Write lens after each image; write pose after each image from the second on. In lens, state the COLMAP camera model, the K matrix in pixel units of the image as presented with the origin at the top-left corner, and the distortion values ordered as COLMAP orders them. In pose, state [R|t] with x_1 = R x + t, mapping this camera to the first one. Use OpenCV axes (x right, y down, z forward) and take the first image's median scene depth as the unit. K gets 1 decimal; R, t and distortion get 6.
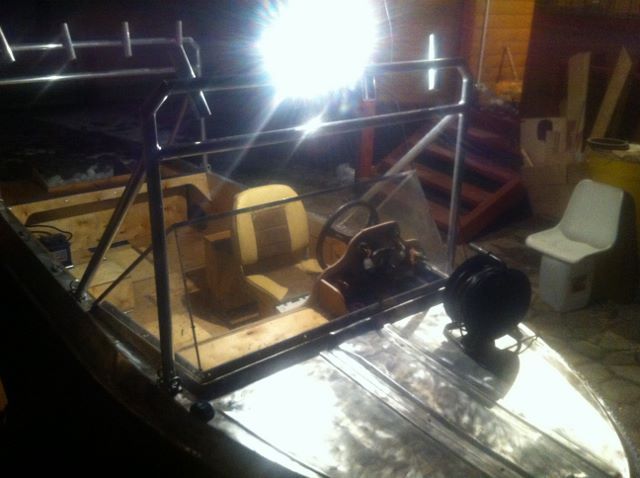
lens RADIAL K [[611.1, 0, 322.1], [0, 611.1, 241.9], [0, 0, 1]] dist [0.097297, -0.341773]
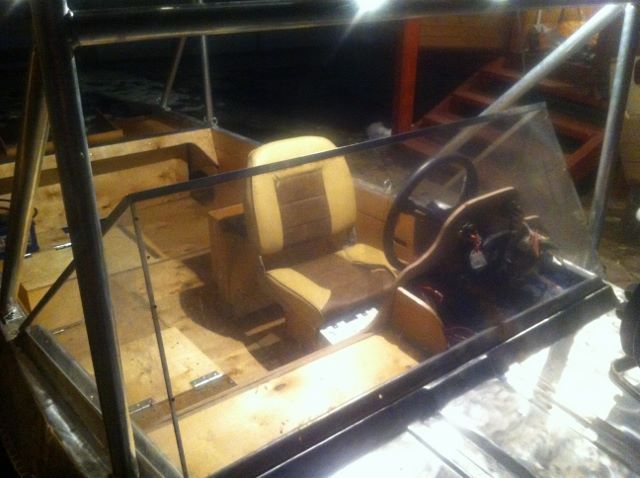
lens RADIAL K [[611.1, 0, 322.1], [0, 611.1, 241.9], [0, 0, 1]] dist [0.097297, -0.341773]
pose [[0.999723, -0.006392, -0.022640, -0.048042], [0.007453, 0.998862, 0.047102, -0.008233], [0.022313, -0.047258, 0.998633, 0.324759]]
